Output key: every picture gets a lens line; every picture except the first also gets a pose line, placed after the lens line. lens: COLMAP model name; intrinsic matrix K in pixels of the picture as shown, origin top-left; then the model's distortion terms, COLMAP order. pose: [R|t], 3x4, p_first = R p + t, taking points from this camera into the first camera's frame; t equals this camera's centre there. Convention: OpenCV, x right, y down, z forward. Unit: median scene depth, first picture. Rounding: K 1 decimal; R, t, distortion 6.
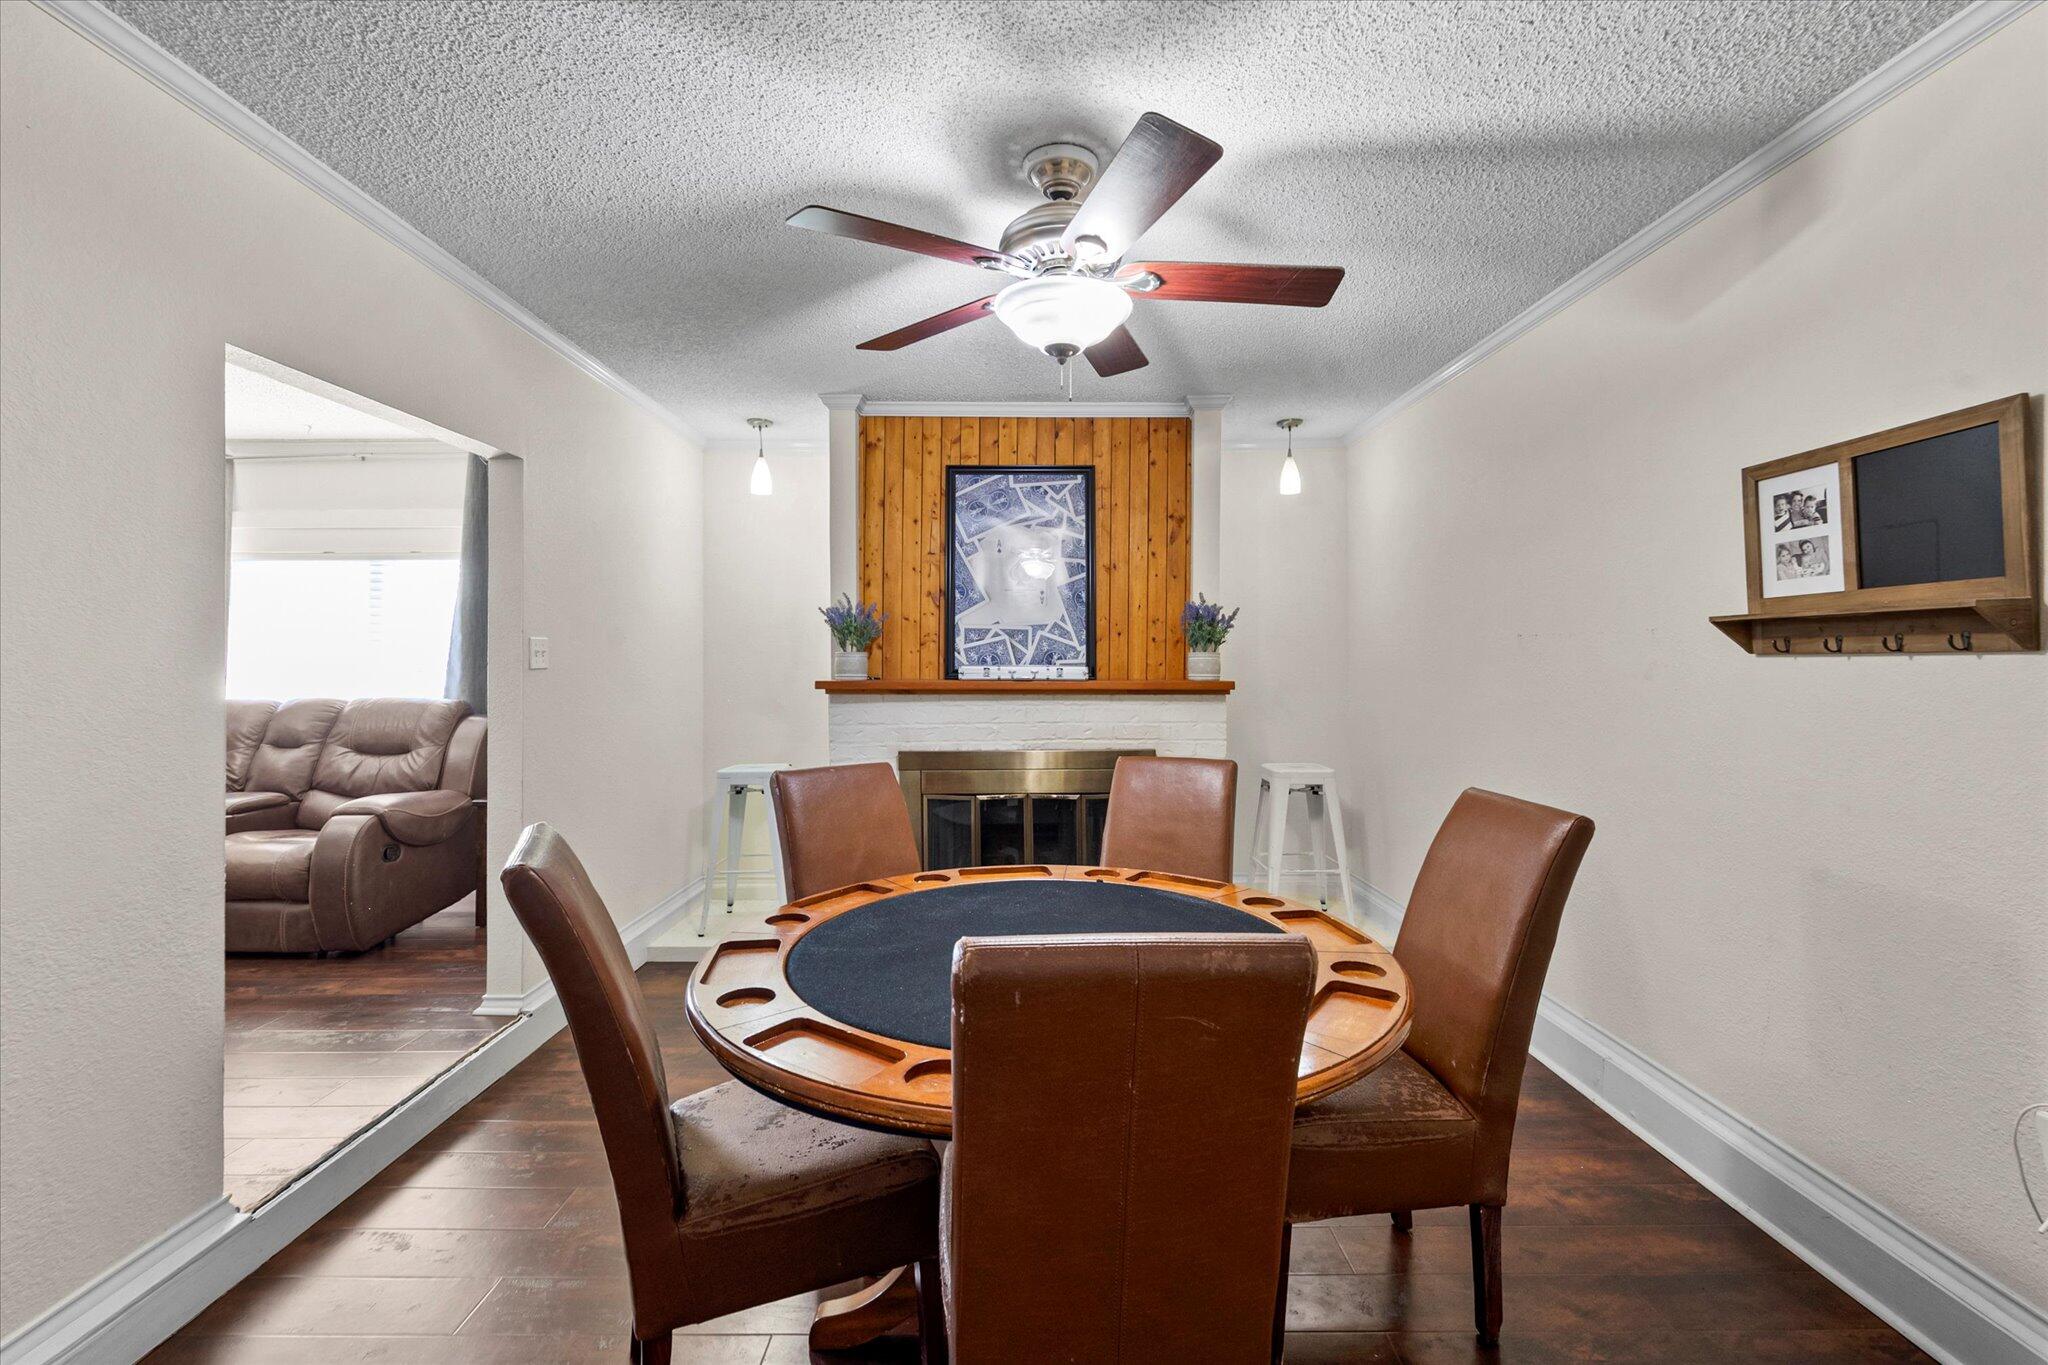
lens RADIAL K [[876.4, 0, 1039.3], [0, 876.4, 649.7], [0, 0, 1]] dist [-0.004558, -0.000772]
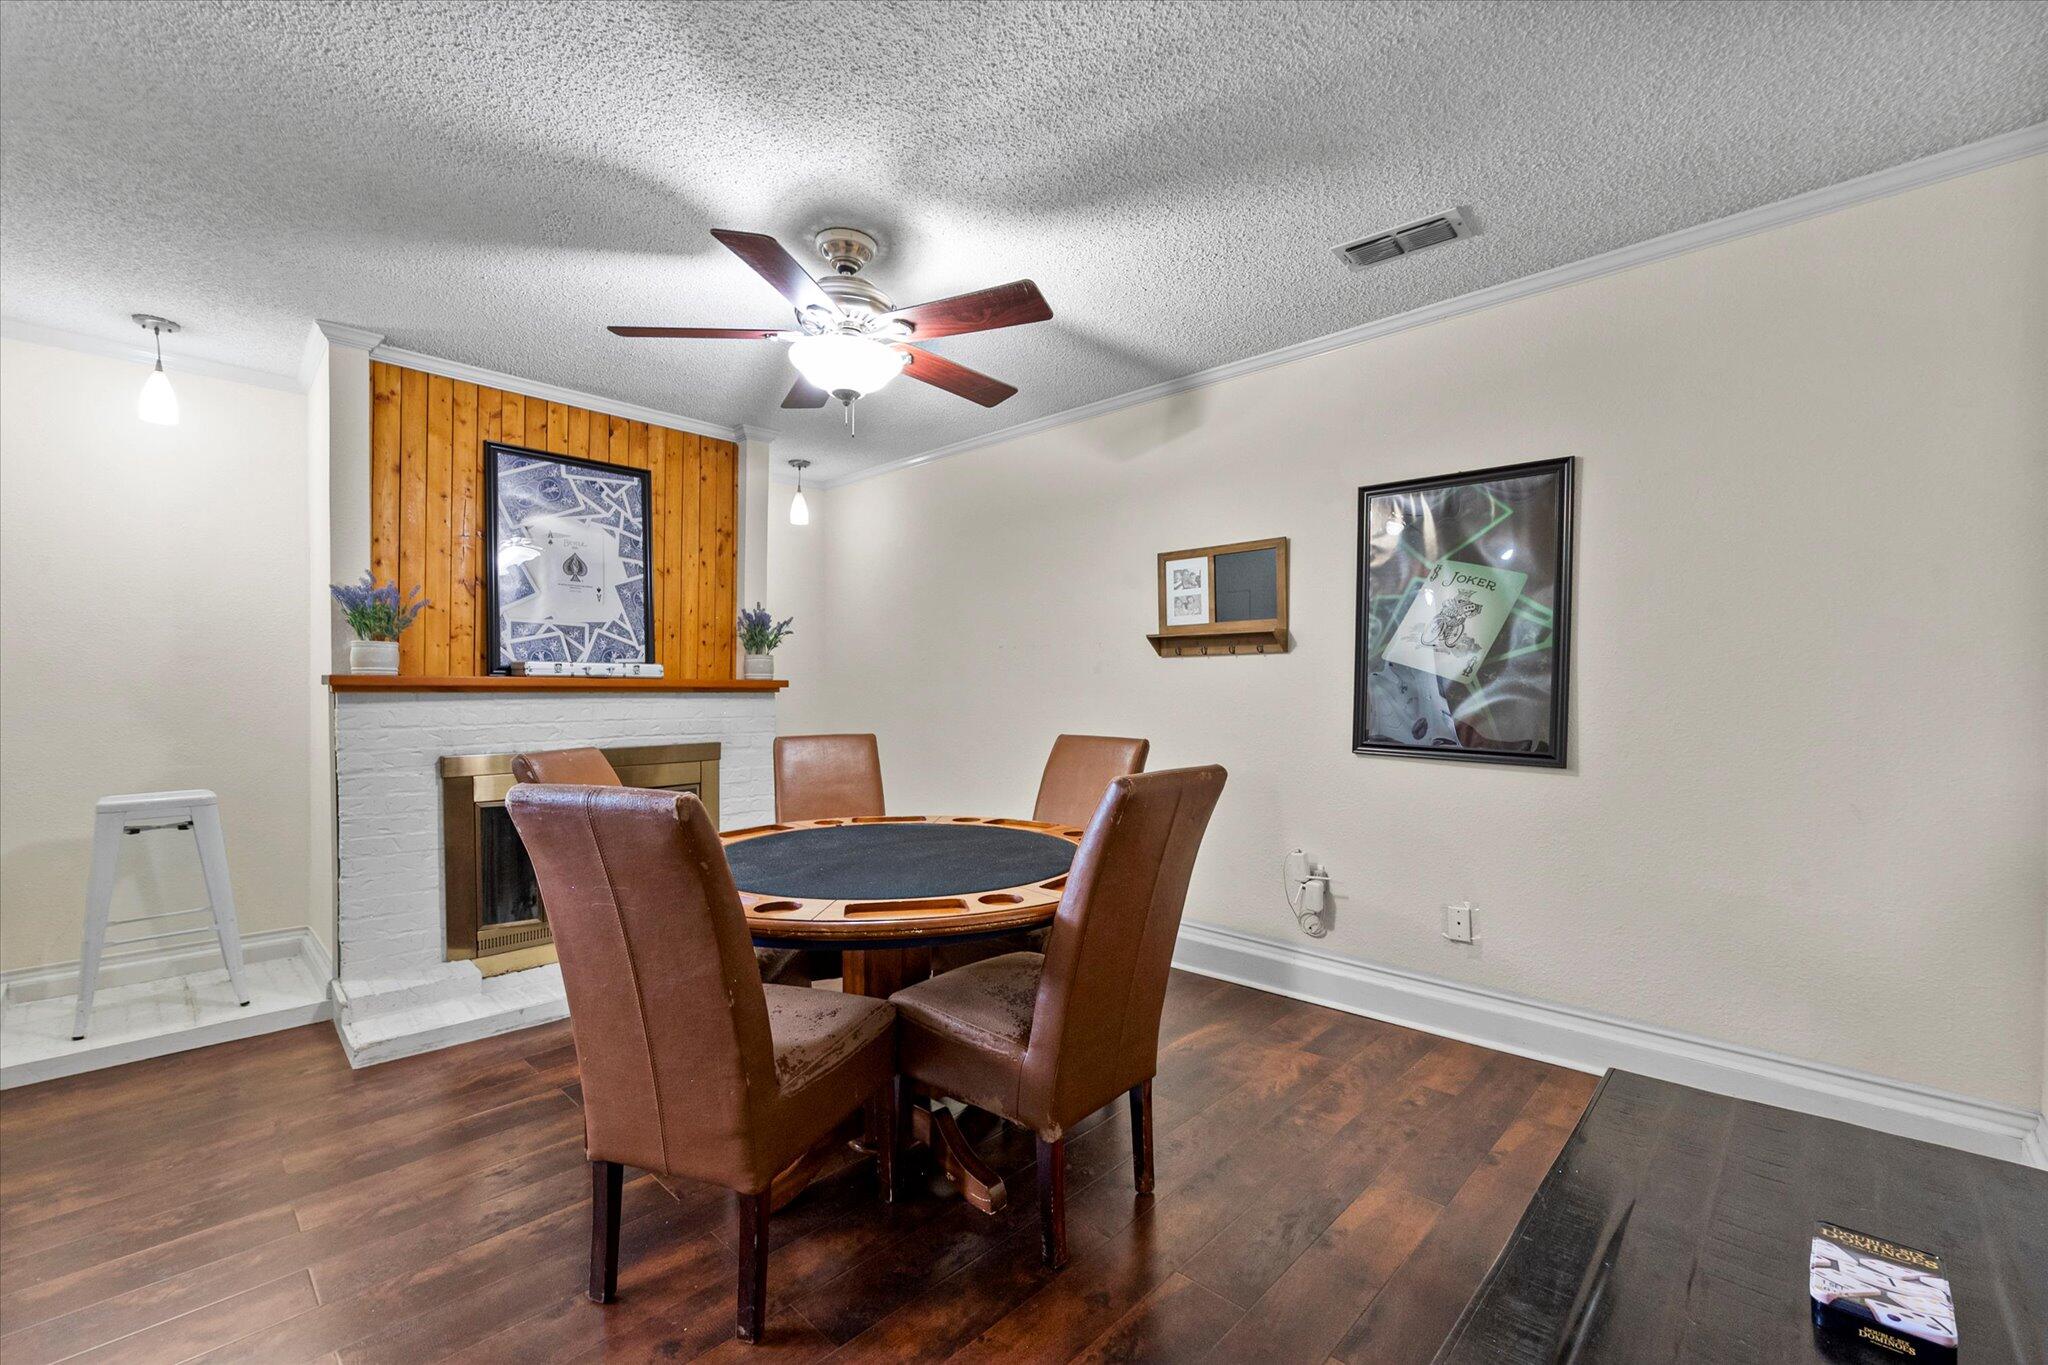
lens RADIAL K [[876.4, 0, 1009.0], [0, 876.4, 690.4], [0, 0, 1]] dist [-0.004558, -0.000772]
pose [[0.693343, 0.003616, 0.720599, -0.387205], [-0.010931, 0.999925, 0.005500, 0.037457], [-0.720525, -0.011691, 0.693330, -0.018163]]
